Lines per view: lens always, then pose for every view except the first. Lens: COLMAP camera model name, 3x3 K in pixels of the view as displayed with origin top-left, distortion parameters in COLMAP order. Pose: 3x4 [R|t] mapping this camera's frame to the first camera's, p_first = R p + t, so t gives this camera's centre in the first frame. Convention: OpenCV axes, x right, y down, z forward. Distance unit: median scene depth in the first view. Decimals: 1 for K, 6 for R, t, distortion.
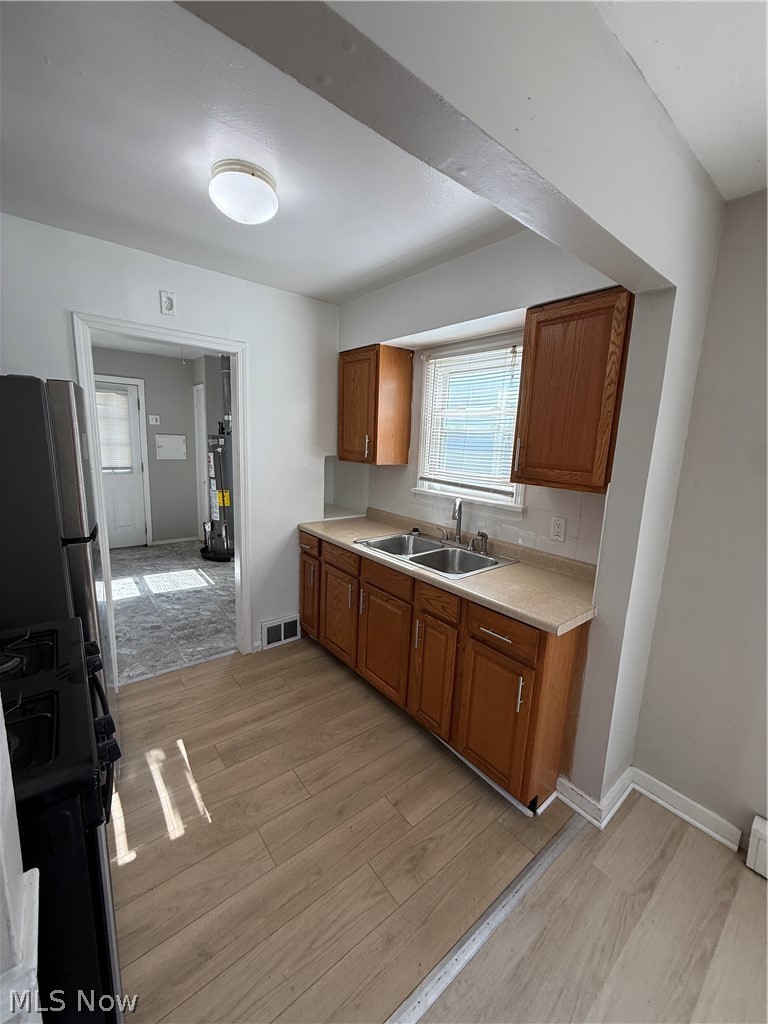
lens RADIAL K [[407.7, 0, 390.1], [0, 407.7, 508.2], [0, 0, 1]] dist [0.001774, 0.000325]
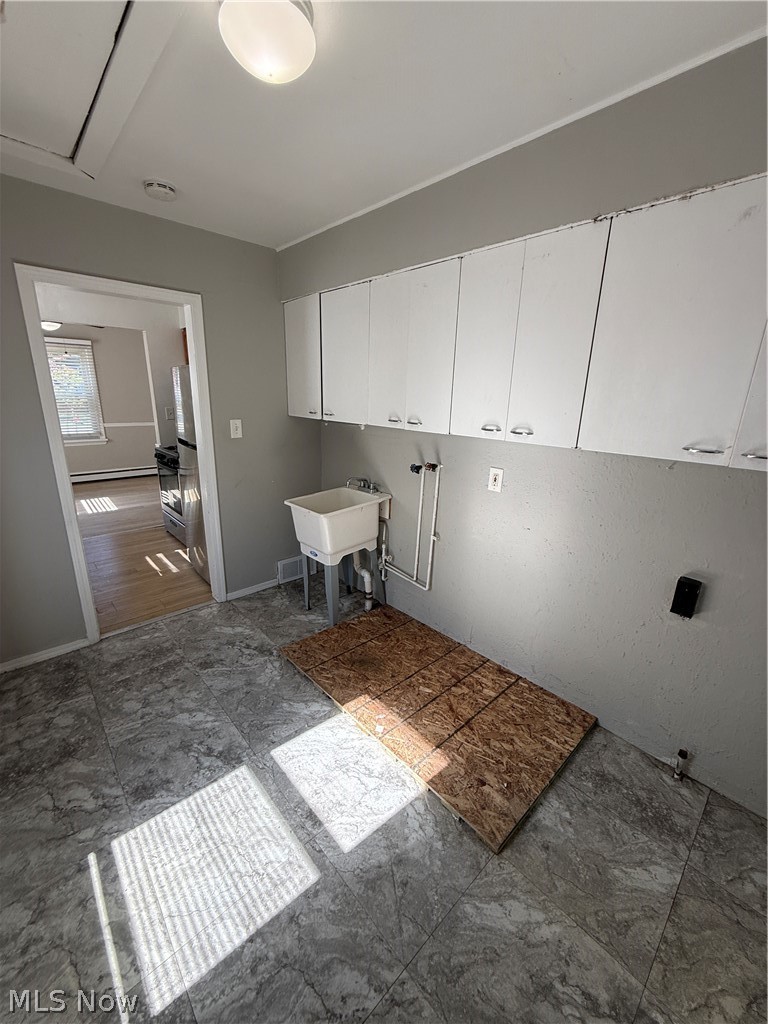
lens RADIAL K [[407.7, 0, 379.5], [0, 407.7, 512.8], [0, 0, 1]] dist [0.001774, 0.000325]
pose [[-0.996184, -0.055602, -0.067276, -0.739681], [-0.079458, 0.896690, 0.435469, -0.264198], [0.036113, 0.439152, -0.897686, 1.397517]]
